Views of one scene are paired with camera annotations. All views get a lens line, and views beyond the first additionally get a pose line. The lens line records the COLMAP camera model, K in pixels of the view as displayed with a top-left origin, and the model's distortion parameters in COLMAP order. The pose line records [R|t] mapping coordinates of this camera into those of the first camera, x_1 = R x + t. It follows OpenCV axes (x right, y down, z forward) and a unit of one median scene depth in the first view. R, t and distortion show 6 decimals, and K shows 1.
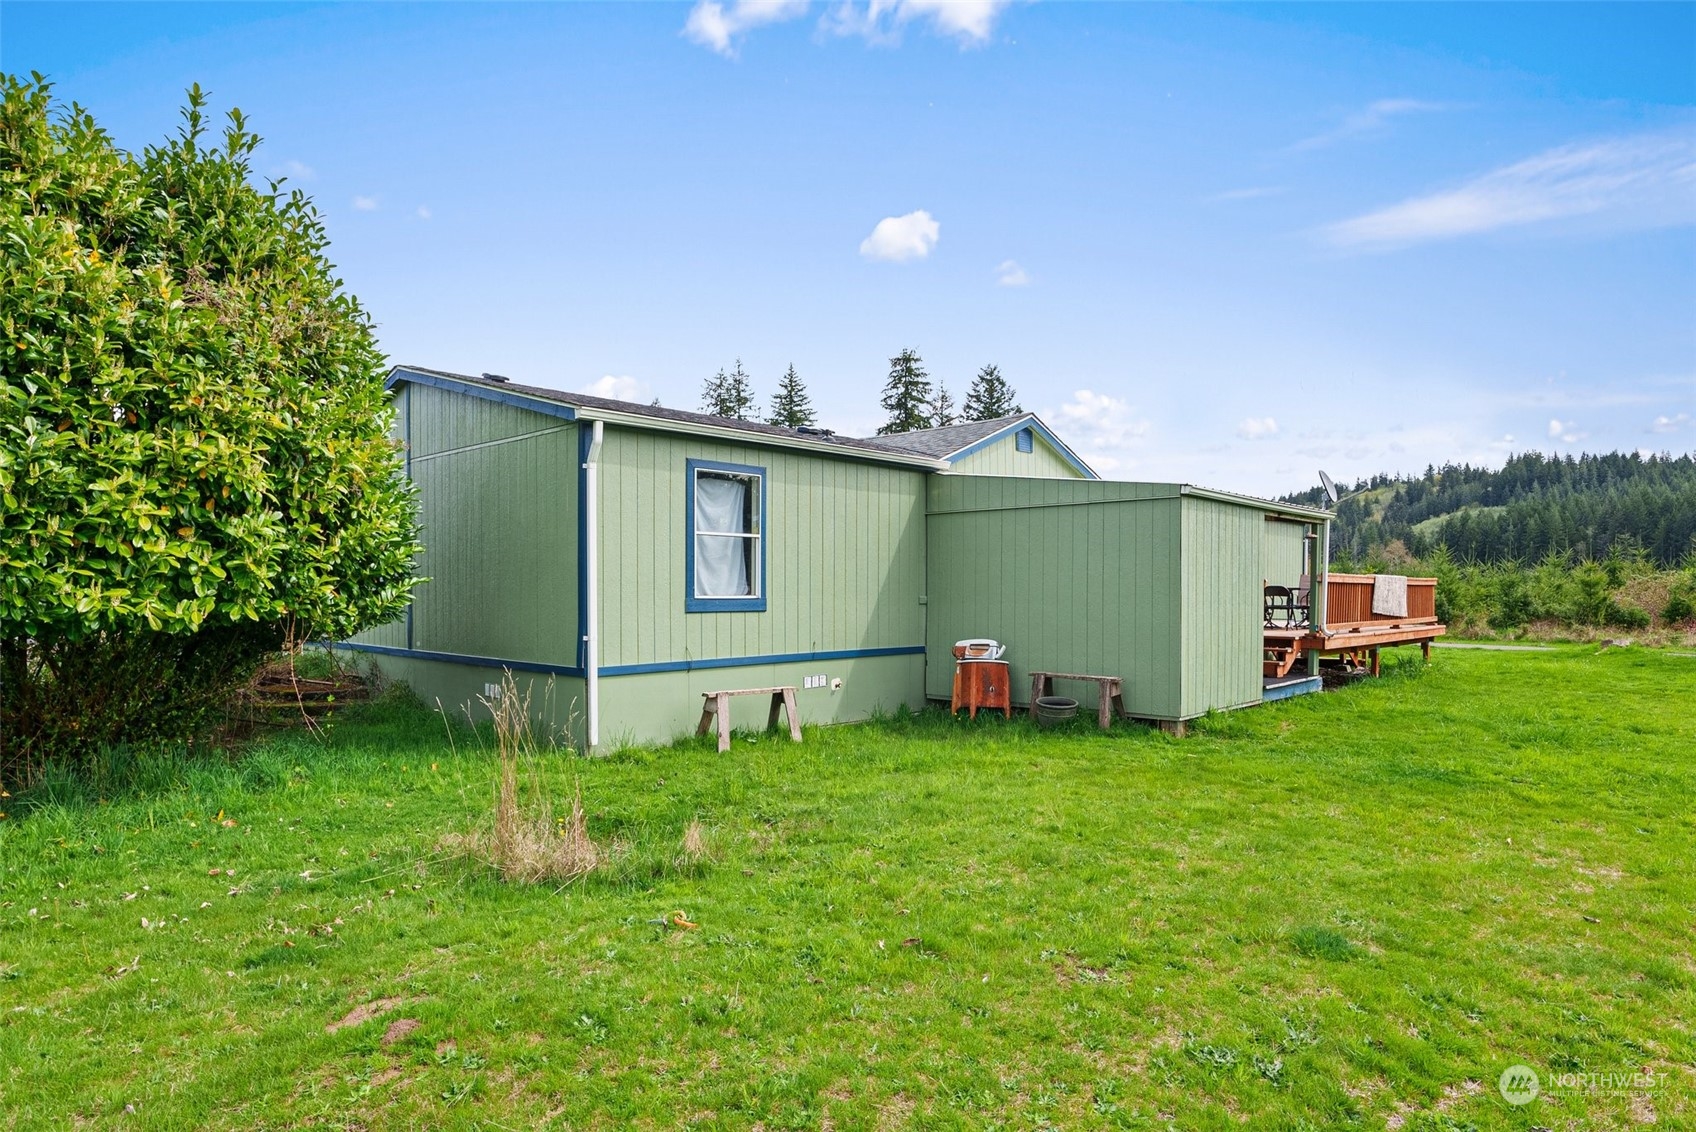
lens RADIAL K [[973.7, 0, 843.8], [0, 973.7, 578.1], [0, 0, 1]] dist [0.000525, -0.003450]
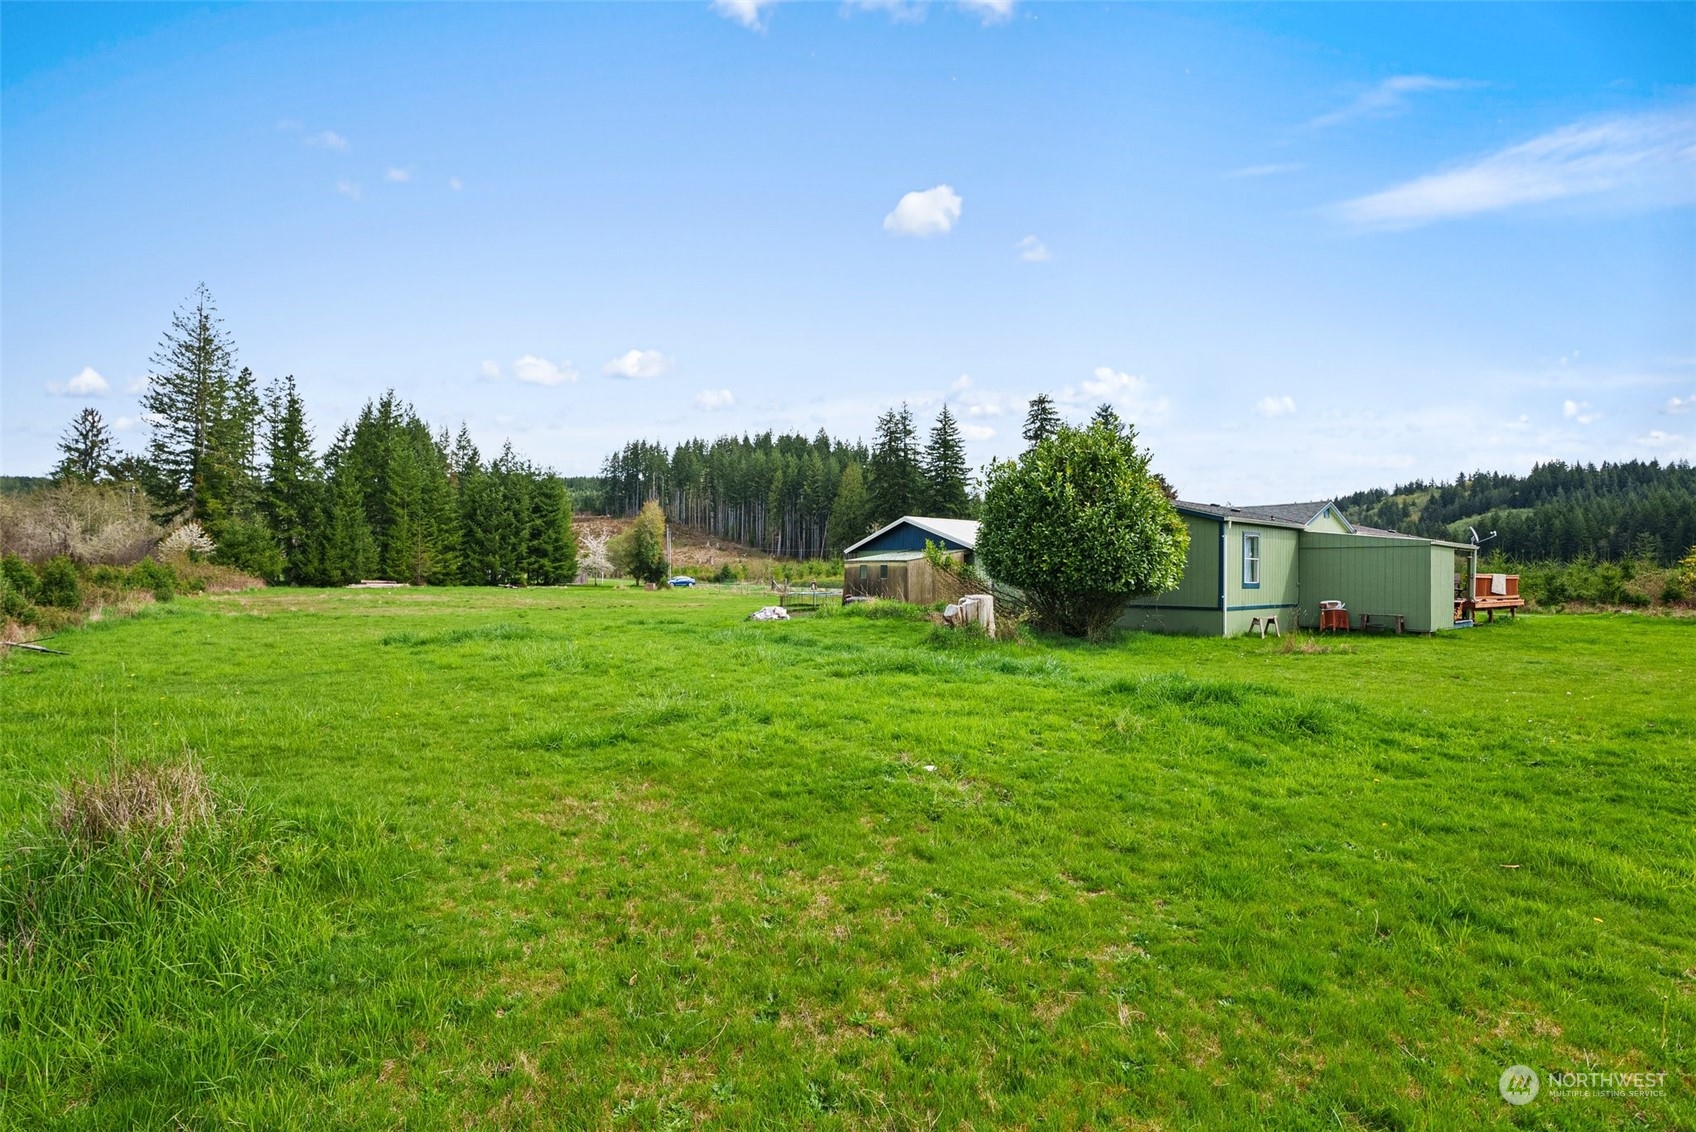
lens RADIAL K [[820.2, 0, 843.4], [0, 820.2, 548.6], [0, 0, 1]] dist [-0.002882, 0.002139]
pose [[0.995014, 0.002893, -0.099695, -0.079908], [-0.005013, 0.999767, -0.021017, -0.001707], [0.099611, 0.021412, 0.994796, -0.106732]]
